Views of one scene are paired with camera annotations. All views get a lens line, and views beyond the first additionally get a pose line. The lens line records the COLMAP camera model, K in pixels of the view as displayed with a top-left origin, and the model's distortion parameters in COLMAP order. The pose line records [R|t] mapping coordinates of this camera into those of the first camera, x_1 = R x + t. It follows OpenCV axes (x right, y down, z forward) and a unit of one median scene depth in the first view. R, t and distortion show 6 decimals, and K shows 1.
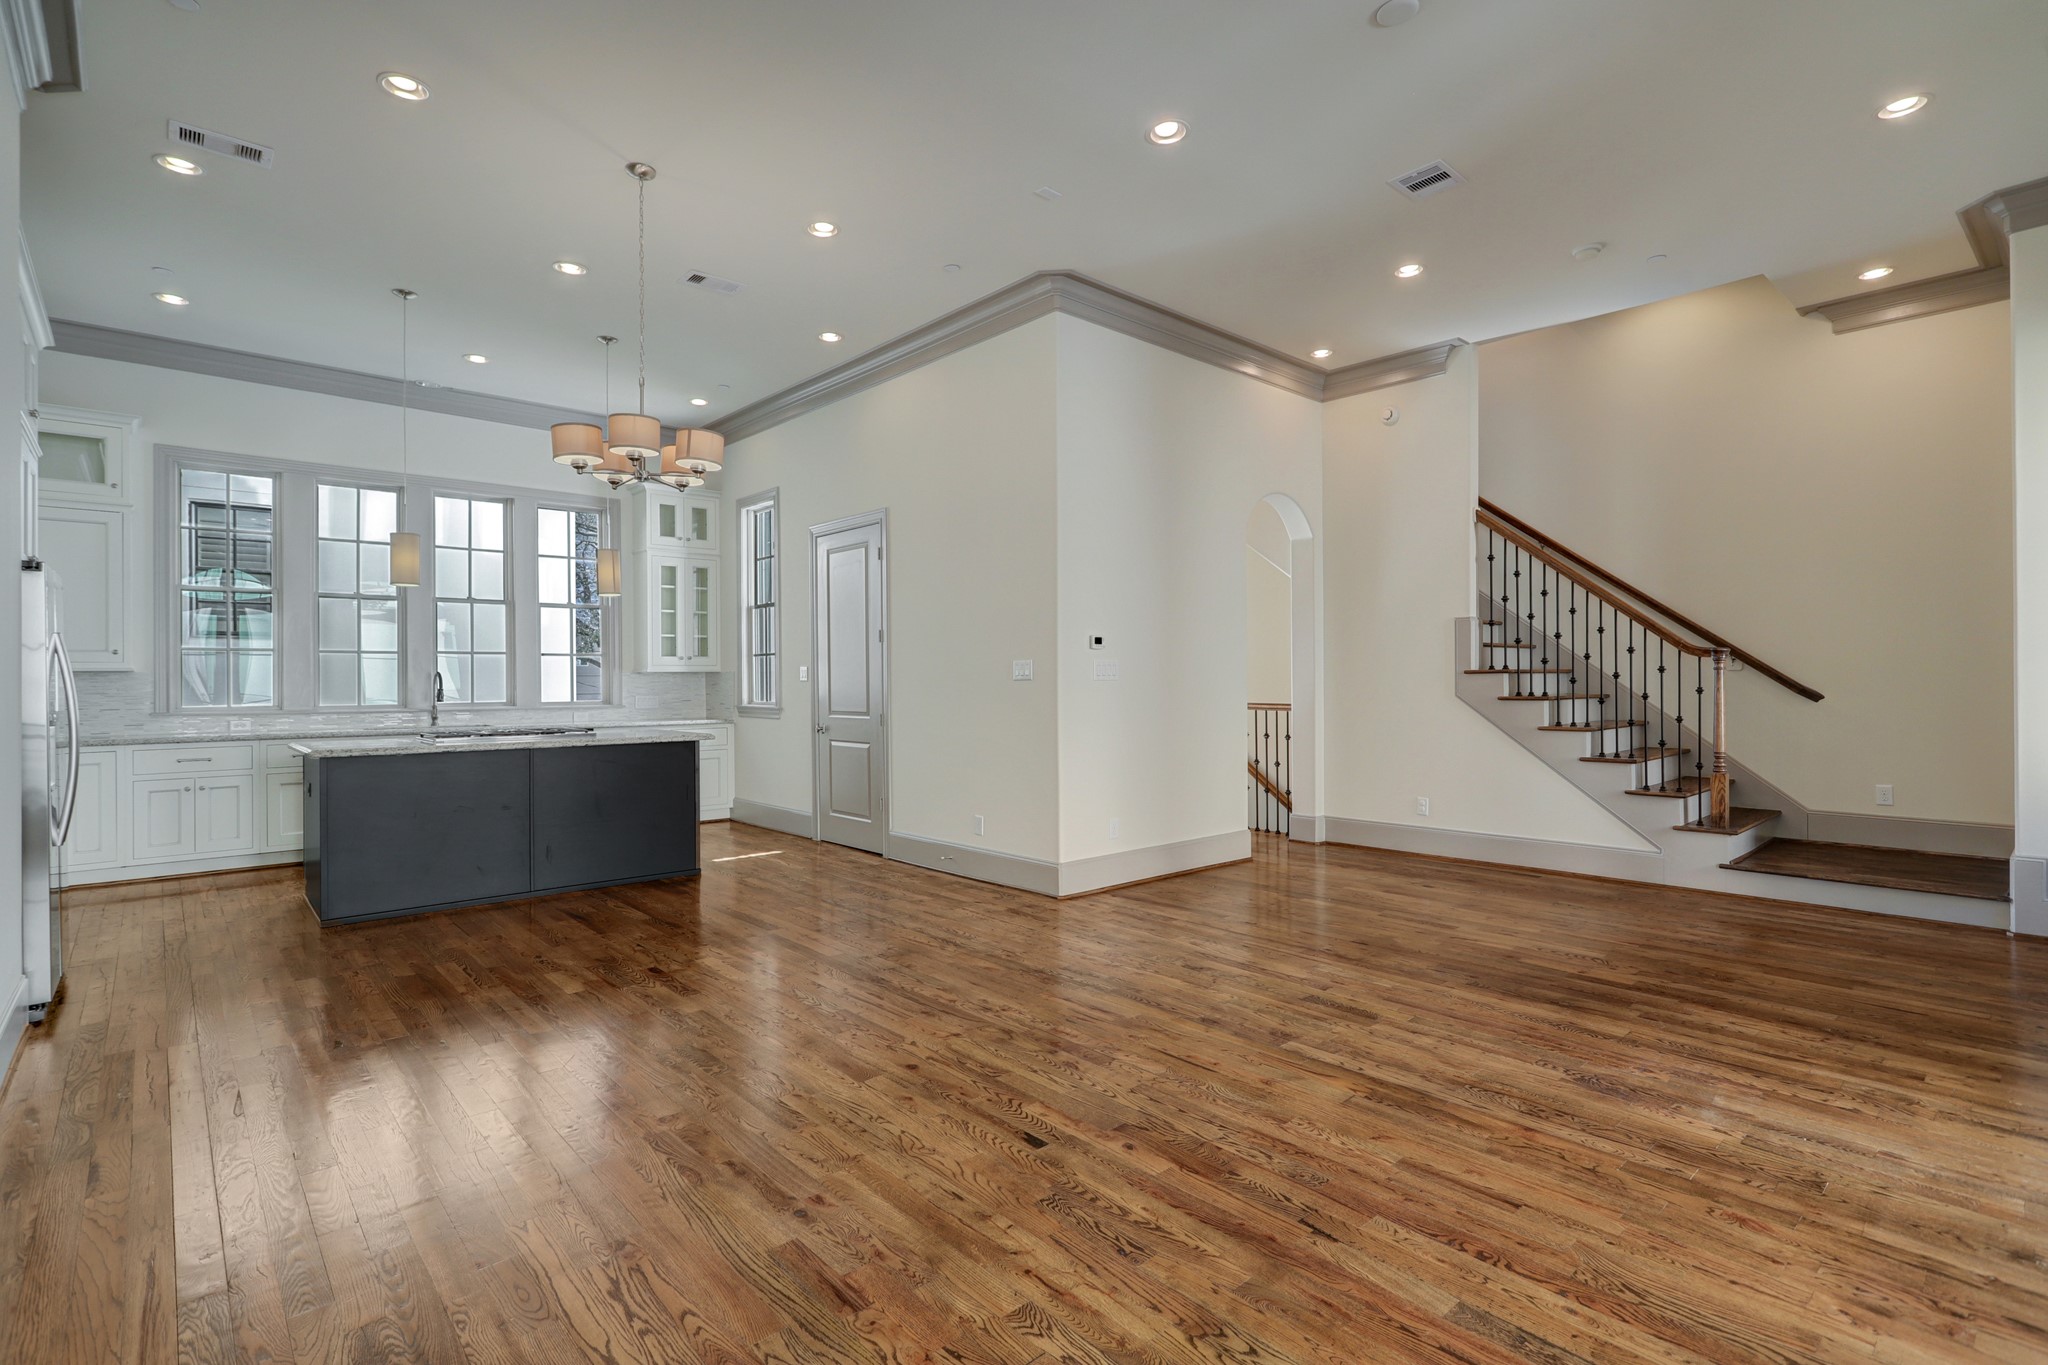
lens RADIAL K [[971.2, 0, 1011.0], [0, 971.2, 673.1], [0, 0, 1]] dist [0.000426, 0.000432]
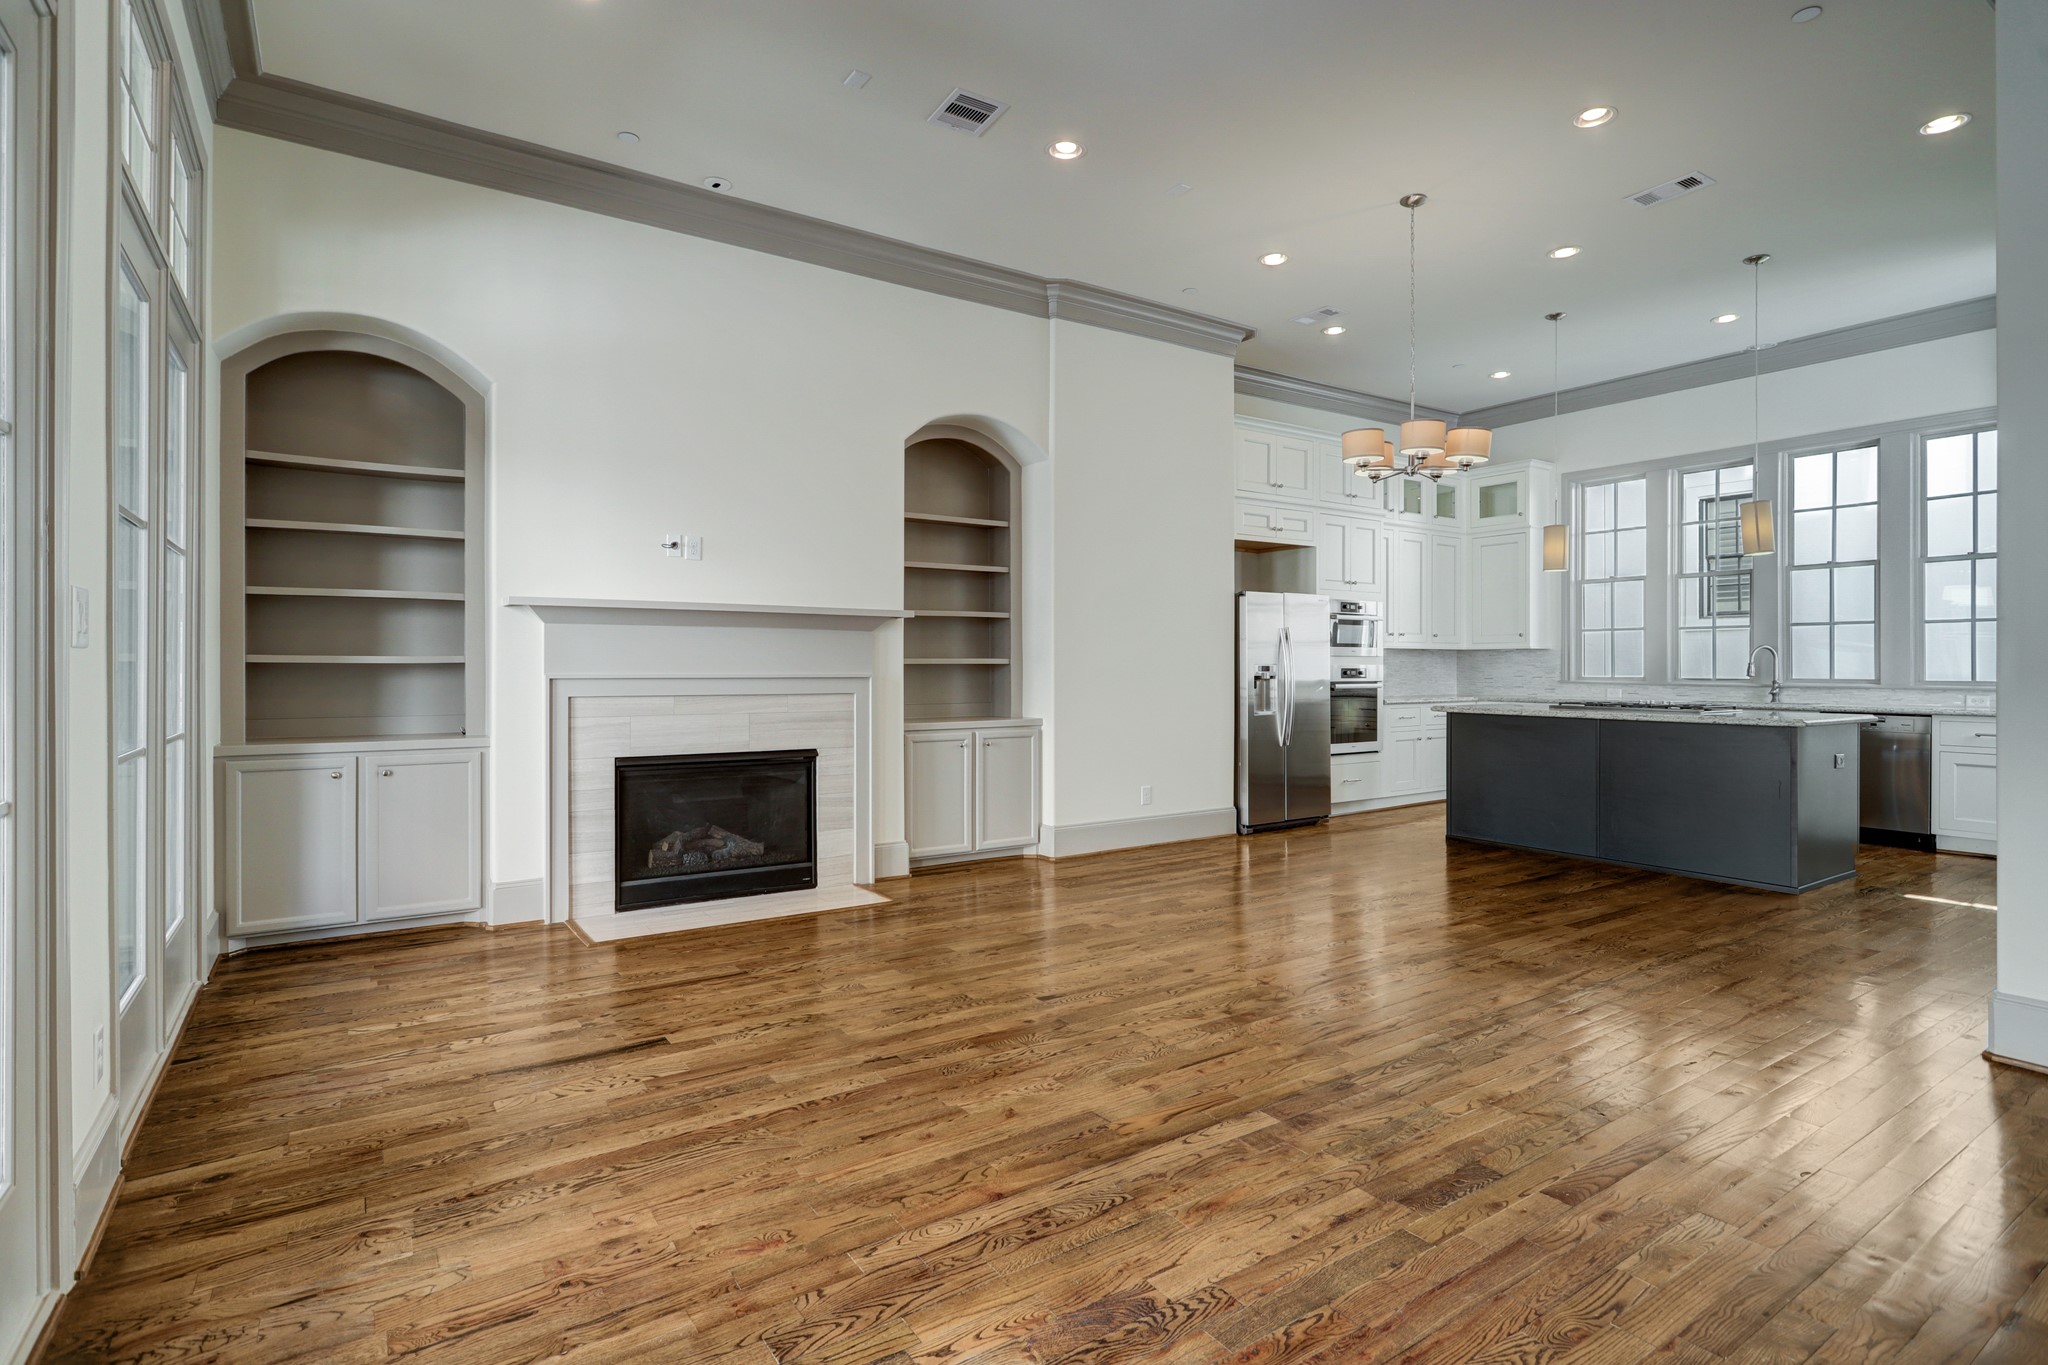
lens RADIAL K [[1007.8, 0, 1025.7], [0, 1007.8, 672.8], [0, 0, 1]] dist [-0.007638, 0.001404]
pose [[-0.134893, 0.011736, -0.990791, 1.142368], [0.008329, 0.999908, 0.010710, 0.021015], [0.990825, -0.006808, -0.134978, 0.958739]]
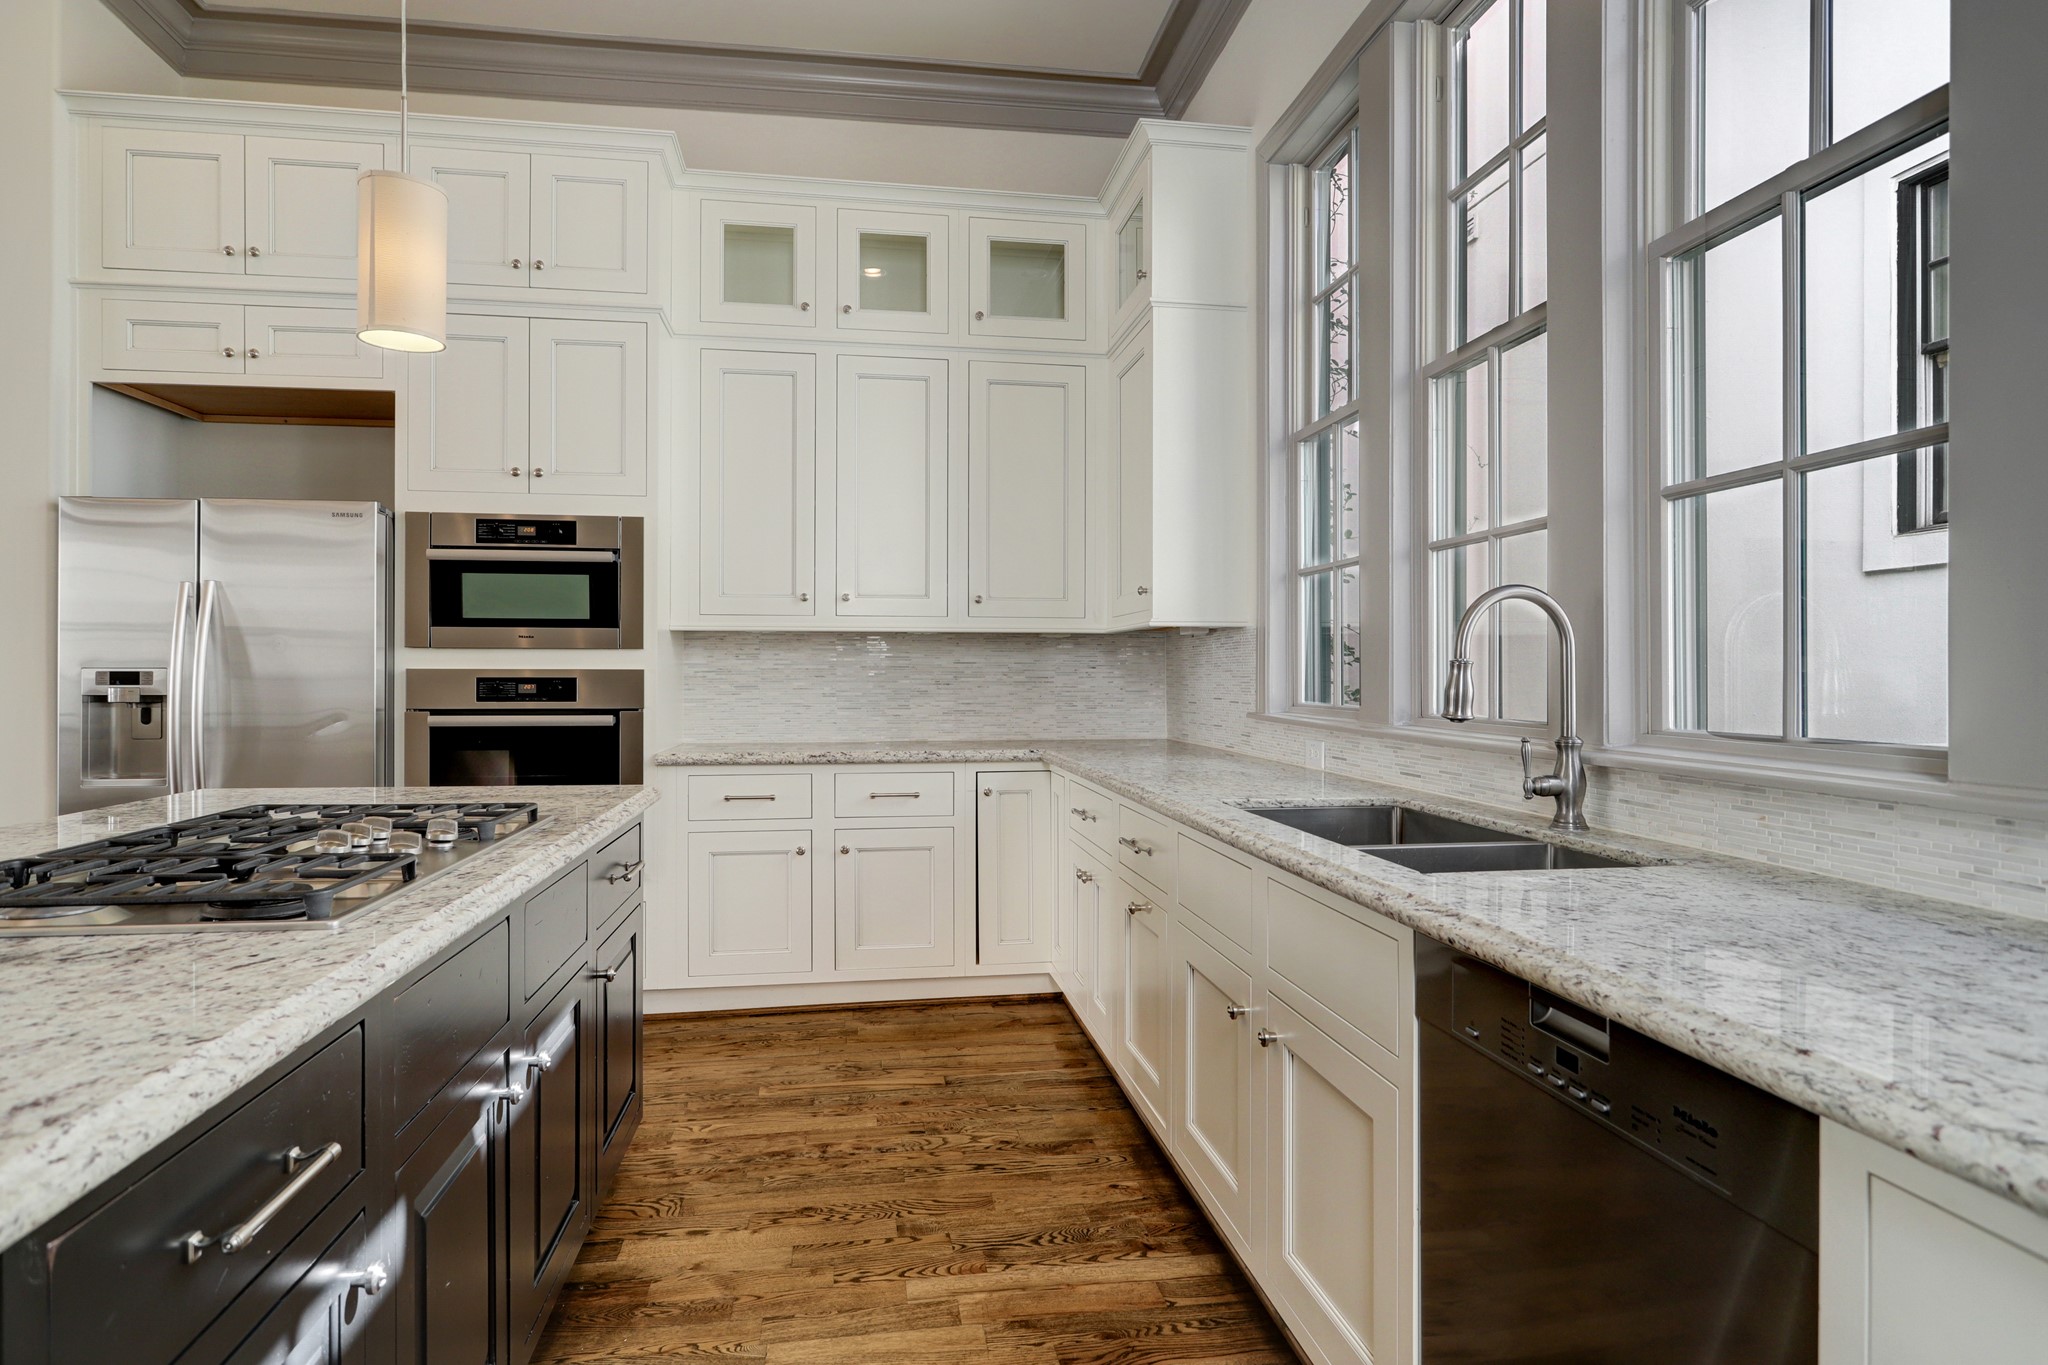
lens RADIAL K [[1075.1, 0, 1024.0], [0, 1075.1, 682.5], [0, 0, 1]] dist [-0.006098, -0.001057]
pose [[-0.549341, 0.011661, -0.835517, -0.769718], [0.008607, 0.999929, 0.008296, 0.043626], [0.835554, -0.002634, -0.549402, 2.446516]]
